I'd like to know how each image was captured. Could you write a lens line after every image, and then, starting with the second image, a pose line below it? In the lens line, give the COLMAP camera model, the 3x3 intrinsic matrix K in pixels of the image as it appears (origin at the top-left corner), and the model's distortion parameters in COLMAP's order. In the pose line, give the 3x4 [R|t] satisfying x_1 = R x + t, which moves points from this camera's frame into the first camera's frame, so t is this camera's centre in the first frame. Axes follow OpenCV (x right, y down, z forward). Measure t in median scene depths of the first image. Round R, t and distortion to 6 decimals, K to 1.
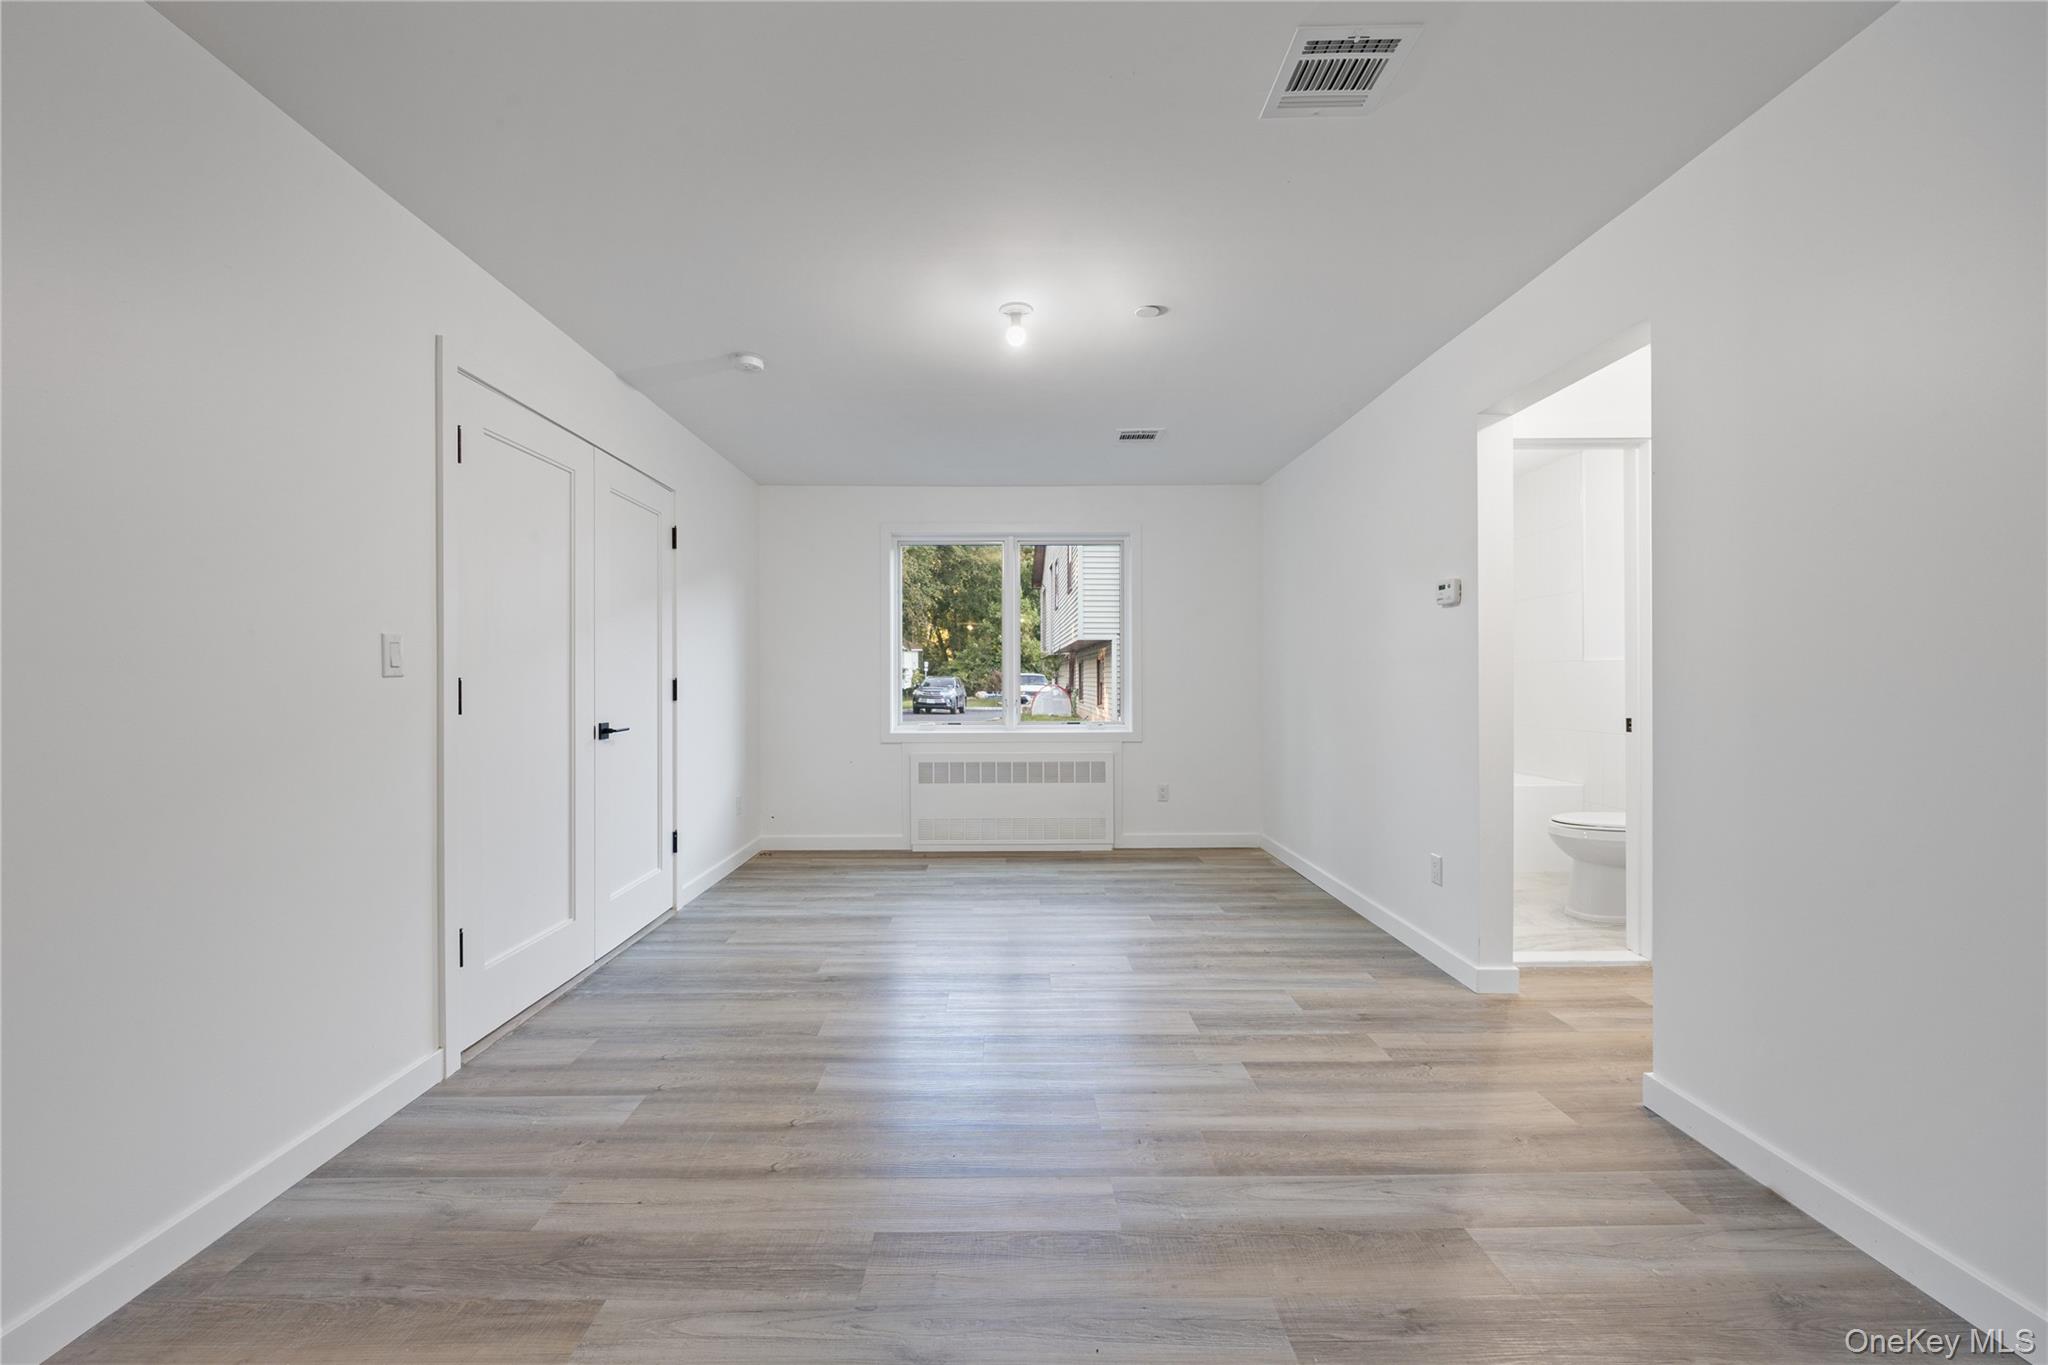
lens RADIAL K [[772.2, 0, 1024.0], [0, 772.2, 682.5], [0, 0, 1]] dist [0.000861, 0.000064]
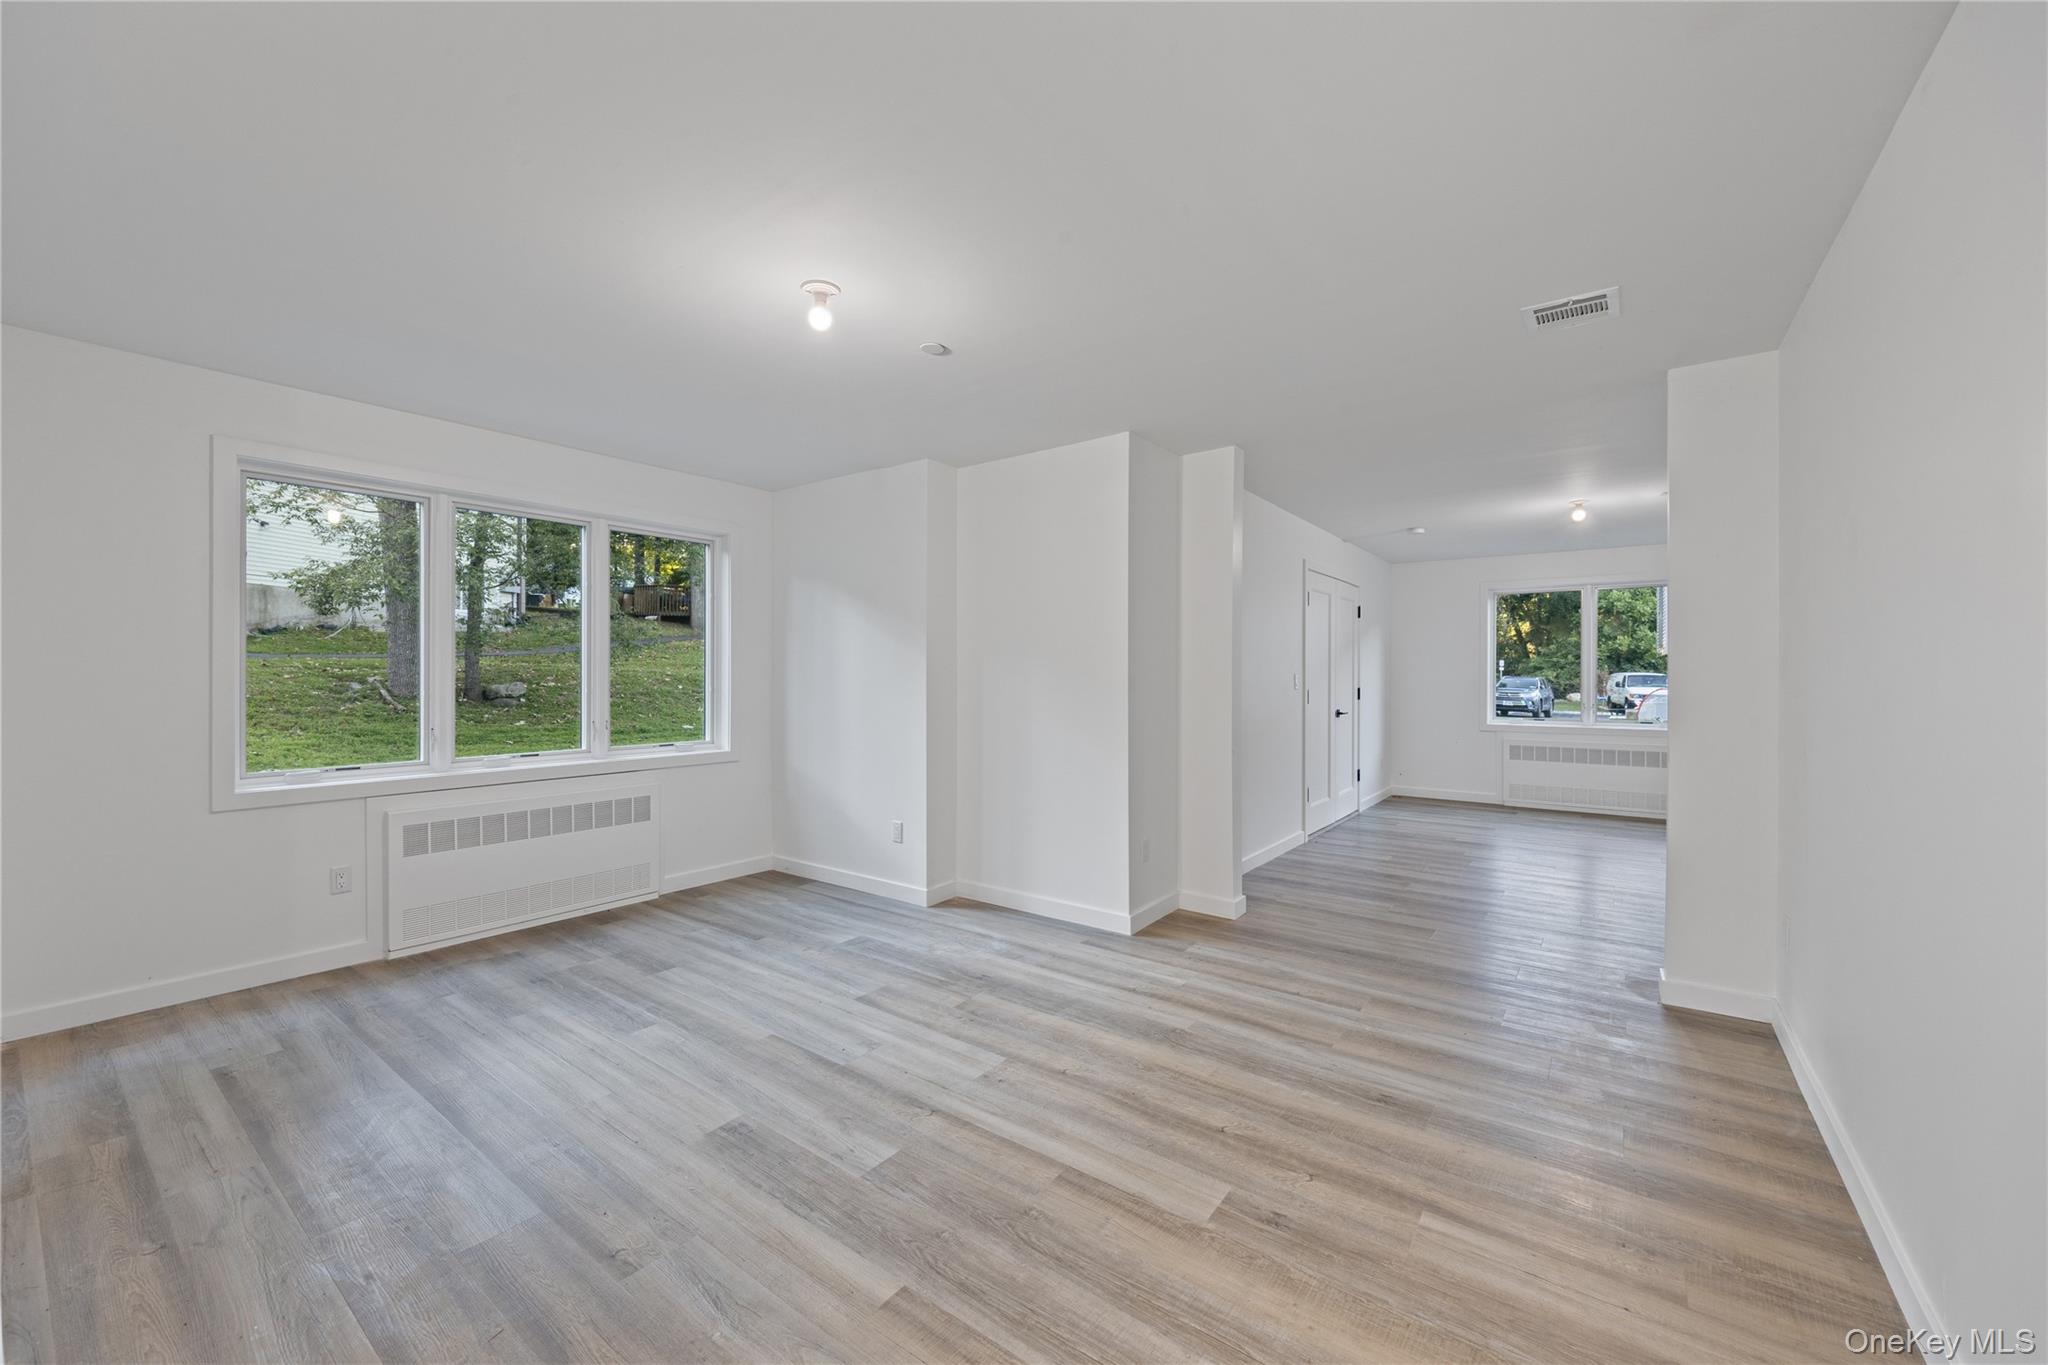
lens RADIAL K [[772.2, 0, 1024.0], [0, 772.2, 682.5], [0, 0, 1]] dist [0.000861, 0.000064]
pose [[0.779525, 0.006304, -0.626339, 0.009981], [-0.004528, 0.999980, 0.004428, -0.002721], [0.626355, -0.000616, 0.779538, -0.114802]]
